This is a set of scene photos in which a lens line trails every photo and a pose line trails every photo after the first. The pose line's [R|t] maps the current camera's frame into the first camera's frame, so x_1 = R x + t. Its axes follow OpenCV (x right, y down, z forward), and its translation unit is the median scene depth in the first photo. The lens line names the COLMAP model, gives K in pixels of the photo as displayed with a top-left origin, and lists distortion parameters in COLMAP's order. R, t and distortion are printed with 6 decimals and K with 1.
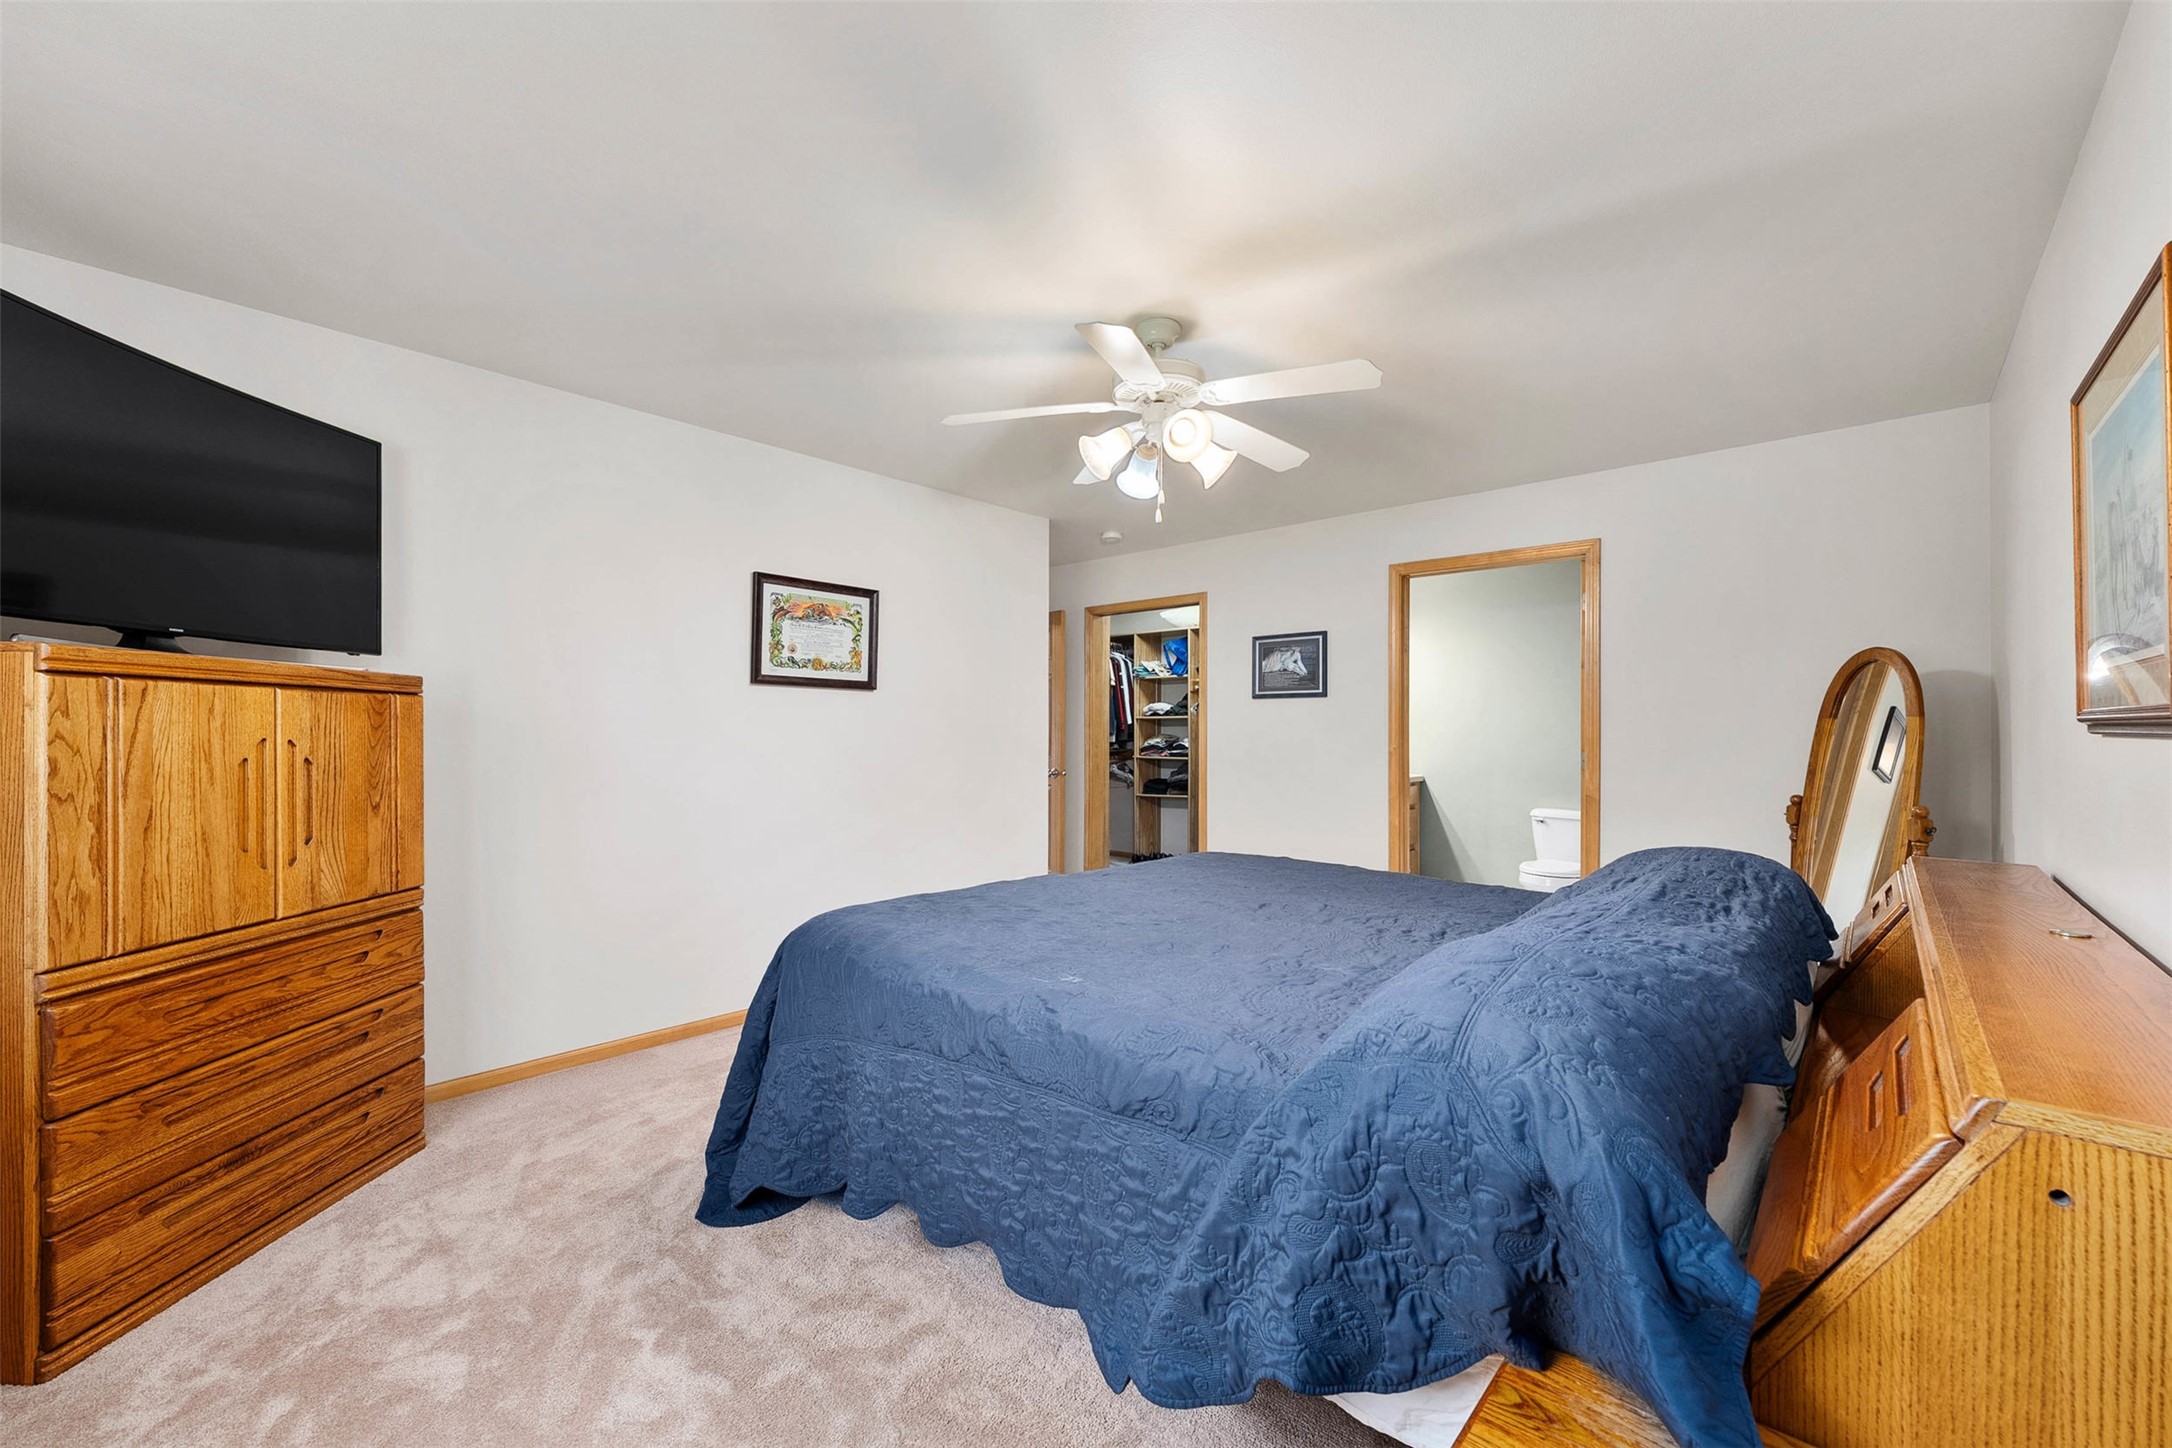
lens RADIAL K [[872.1, 0, 1086.8], [0, 872.1, 732.3], [0, 0, 1]] dist [-0.000451, 0.000049]
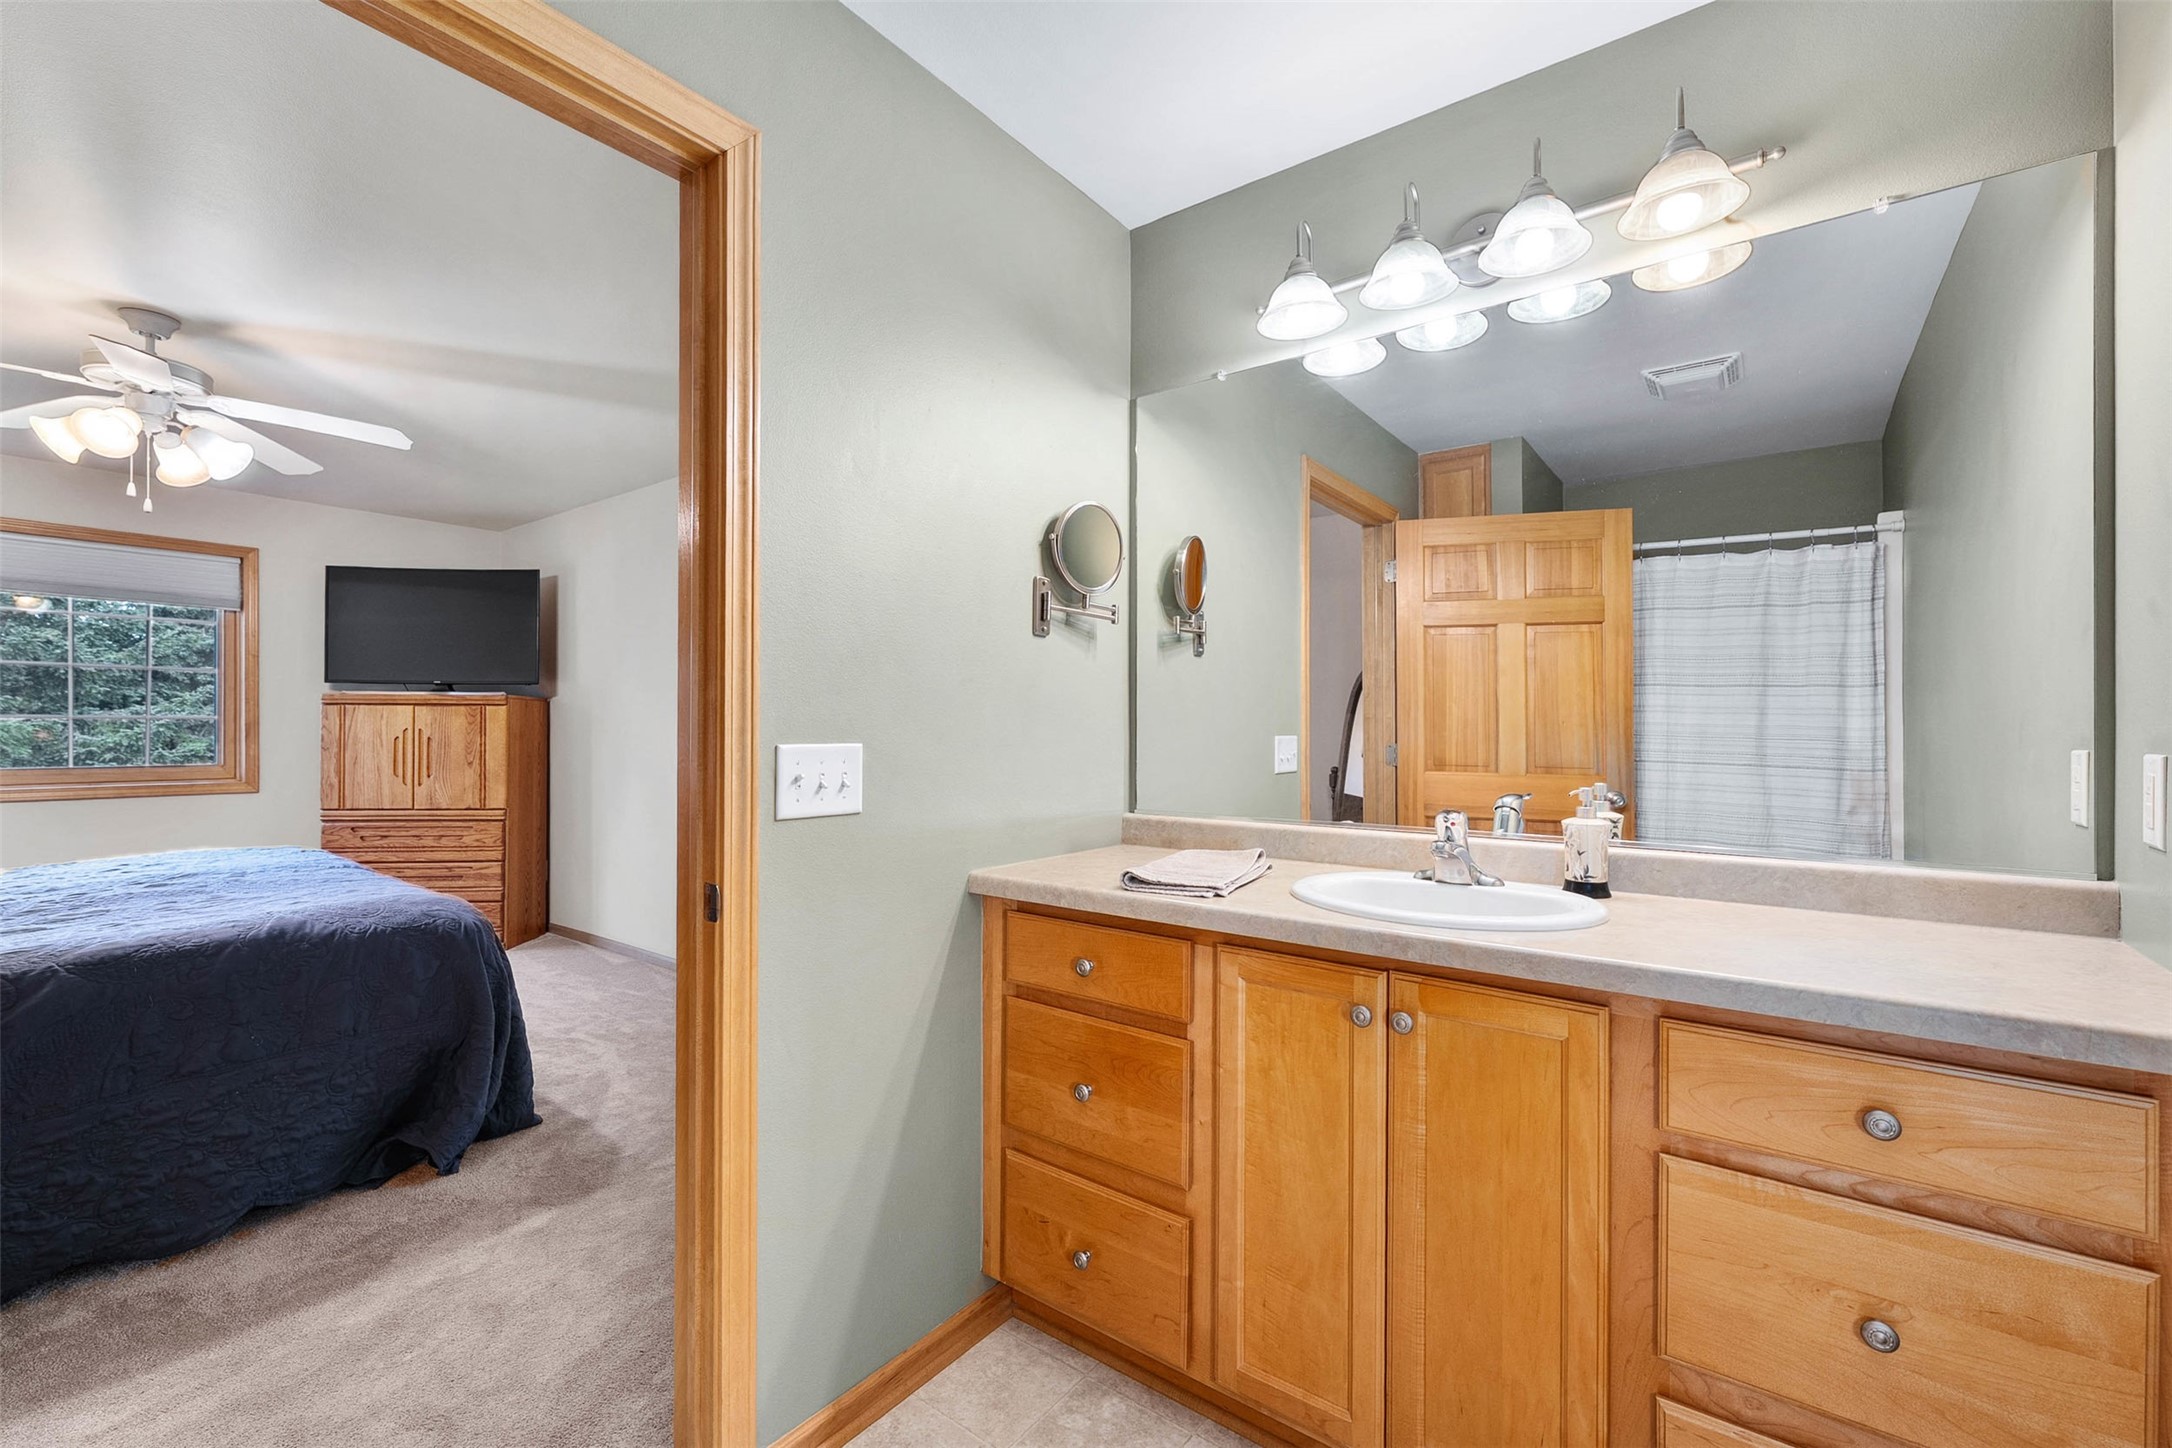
lens RADIAL K [[909.8, 0, 1075.4], [0, 909.8, 730.2], [0, 0, 1]] dist [-0.001006, -0.000090]
pose [[0.090782, -0.003405, -0.995865, 1.493587], [-0.003460, 0.999987, -0.003734, 0.015082], [0.995865, 0.003785, 0.090769, 2.400384]]
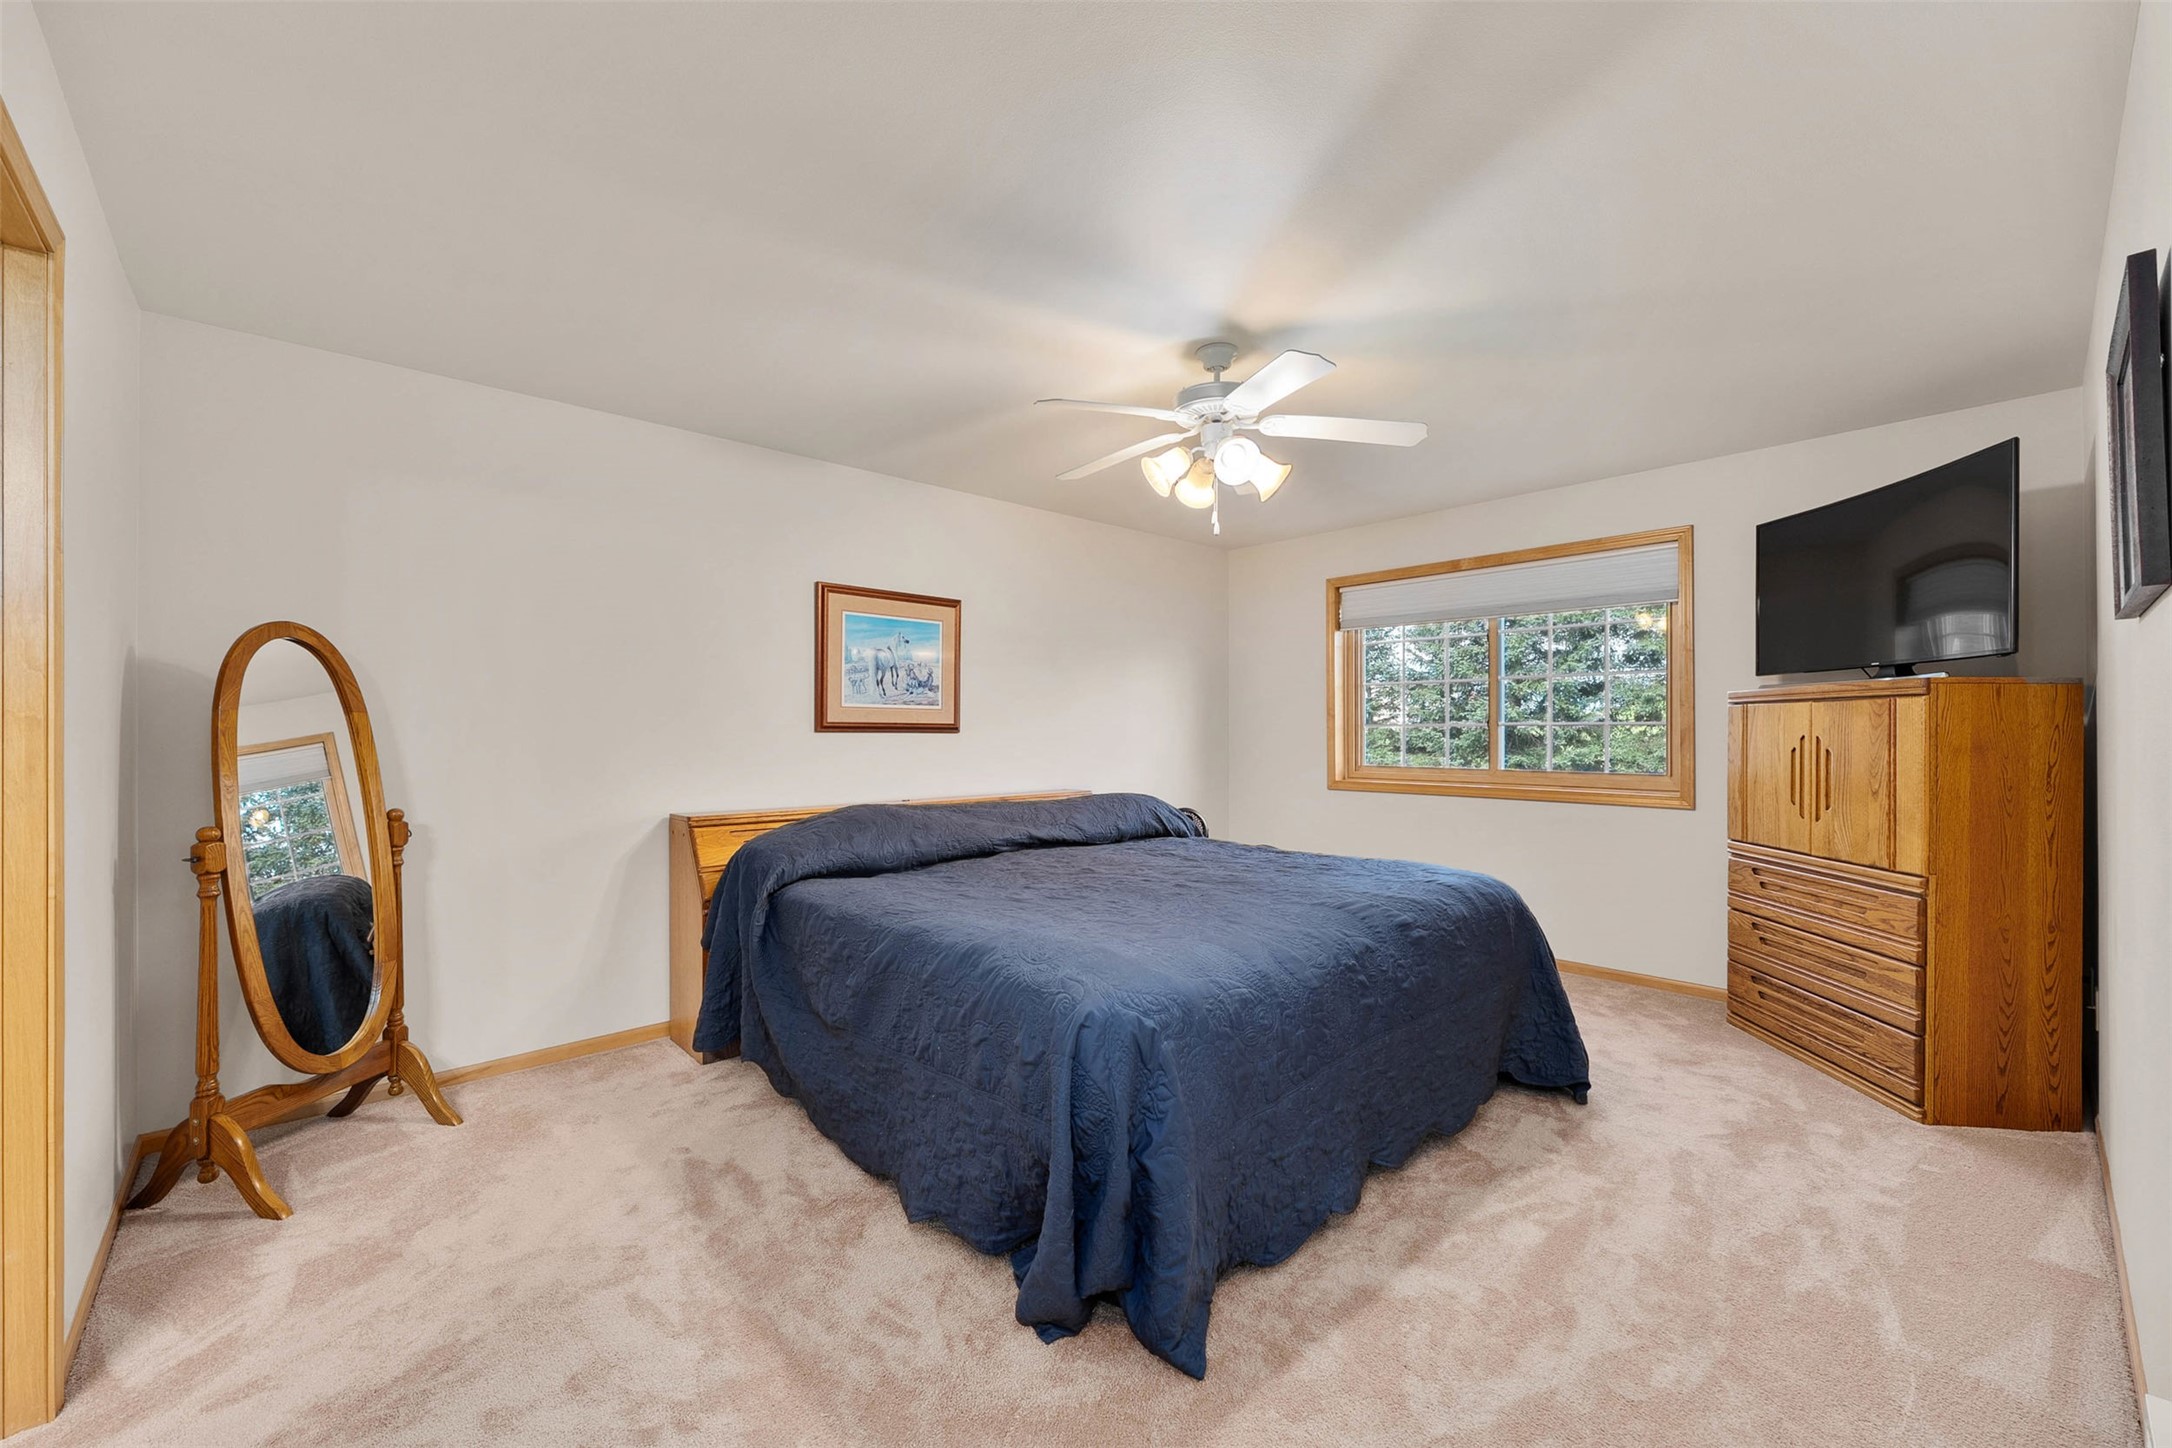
lens RADIAL K [[872.1, 0, 1086.8], [0, 872.1, 732.3], [0, 0, 1]] dist [-0.000451, 0.000049]
pose [[-0.996168, -0.001295, 0.087456, 0.184353], [-0.001179, 0.999998, 0.001385, 0.001476], [-0.087458, 0.001277, -0.996167, 2.538775]]
